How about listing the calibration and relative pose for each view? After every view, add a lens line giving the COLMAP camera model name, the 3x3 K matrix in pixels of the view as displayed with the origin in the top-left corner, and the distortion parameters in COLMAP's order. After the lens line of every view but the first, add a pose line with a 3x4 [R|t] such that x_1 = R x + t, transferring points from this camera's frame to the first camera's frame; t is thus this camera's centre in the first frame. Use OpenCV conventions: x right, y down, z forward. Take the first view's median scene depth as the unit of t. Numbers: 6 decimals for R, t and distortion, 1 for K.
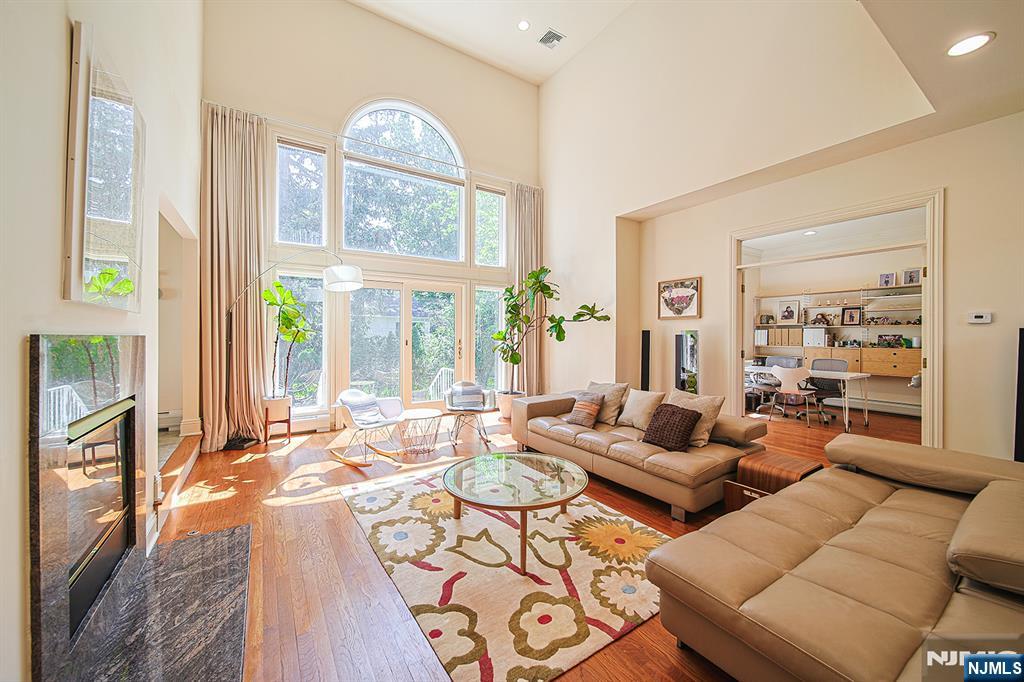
lens RADIAL K [[389.1, 0, 513.7], [0, 389.1, 322.6], [0, 0, 1]] dist [0.000750, -0.002927]
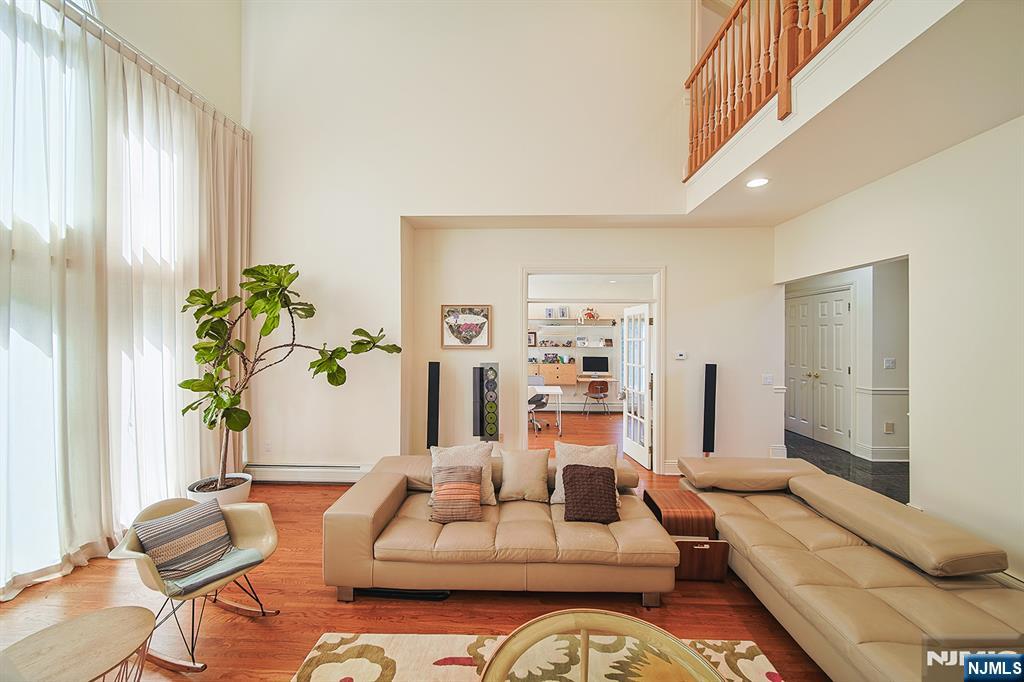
lens RADIAL K [[389.1, 0, 513.7], [0, 389.1, 322.6], [0, 0, 1]] dist [0.000750, -0.002927]
pose [[0.575053, 0.032631, 0.817465, -0.249419], [-0.028131, 0.999402, -0.020104, -0.053341], [-0.817633, -0.011435, 0.575627, 0.381677]]
